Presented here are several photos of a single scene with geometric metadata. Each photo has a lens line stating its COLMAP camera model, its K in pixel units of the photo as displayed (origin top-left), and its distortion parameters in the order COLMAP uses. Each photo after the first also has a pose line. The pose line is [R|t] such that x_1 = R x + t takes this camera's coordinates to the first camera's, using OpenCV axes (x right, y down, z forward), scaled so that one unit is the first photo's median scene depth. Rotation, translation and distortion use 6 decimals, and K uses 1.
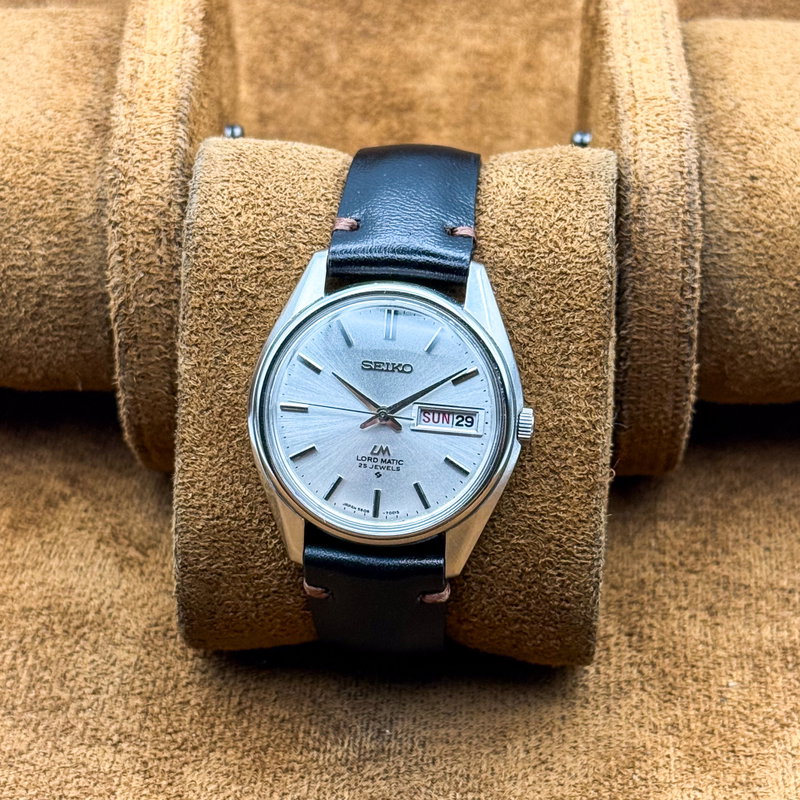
lens RADIAL K [[2162.9, 0, 397.3], [0, 2162.9, 413.7], [0, 0, 1]] dist [0.077188, 0.306755]
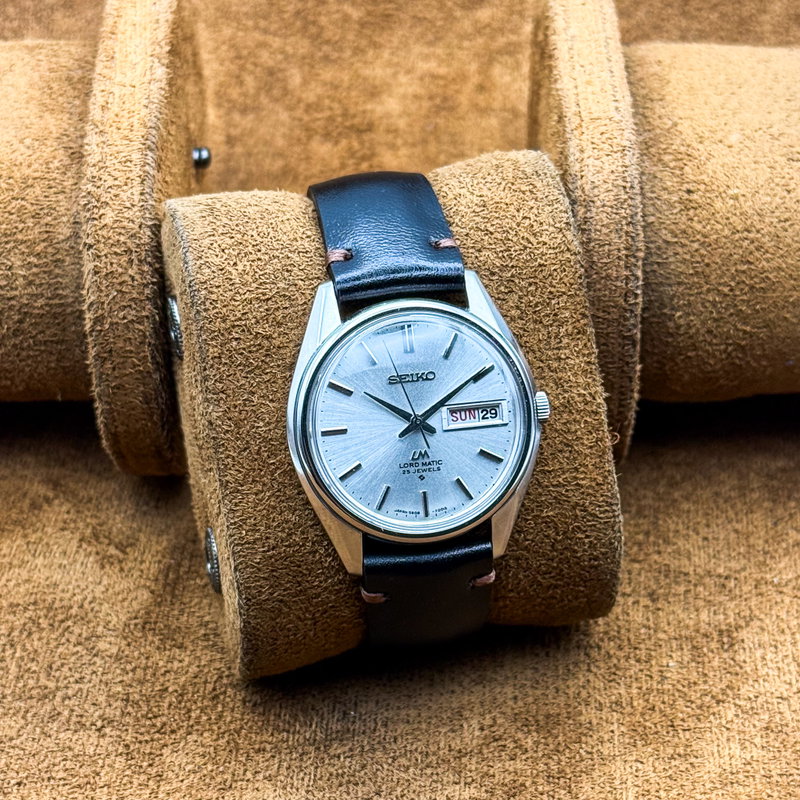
lens RADIAL K [[2162.9, 0, 397.3], [0, 2162.9, 413.7], [0, 0, 1]] dist [0.077188, 0.306755]
pose [[0.957799, -0.186098, 0.219063, -0.245264], [0.188603, 0.982006, 0.009612, -0.015365], [-0.216910, 0.032110, 0.975663, -0.049489]]
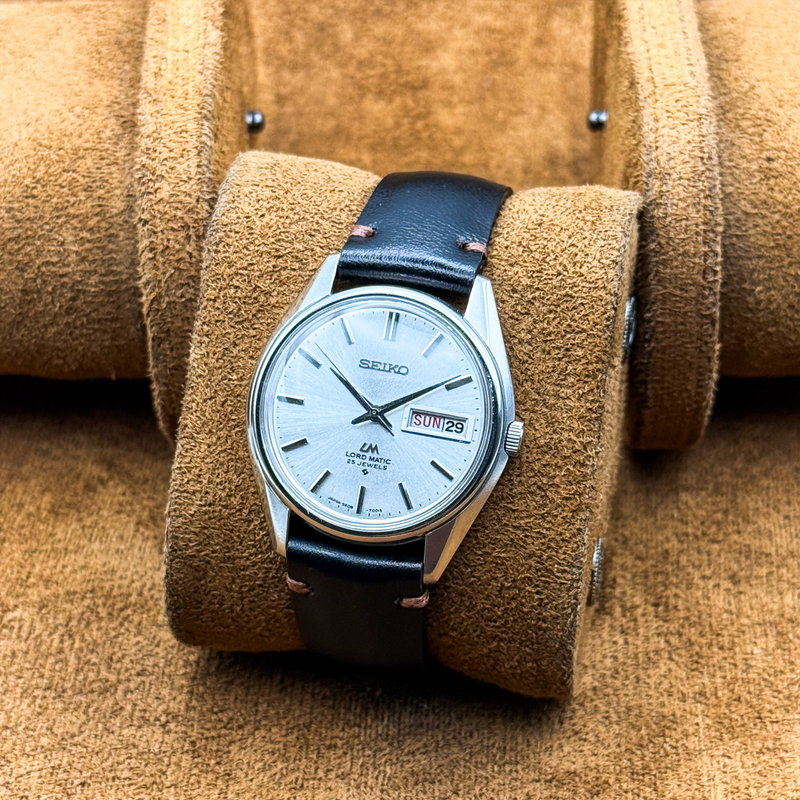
lens RADIAL K [[2162.9, 0, 397.3], [0, 2162.9, 413.7], [0, 0, 1]] dist [0.077188, 0.306755]
pose [[0.991570, 0.090762, -0.092474, 0.095362], [-0.099316, 0.990744, -0.092532, 0.091509], [0.083220, 0.100936, 0.991406, -0.008253]]
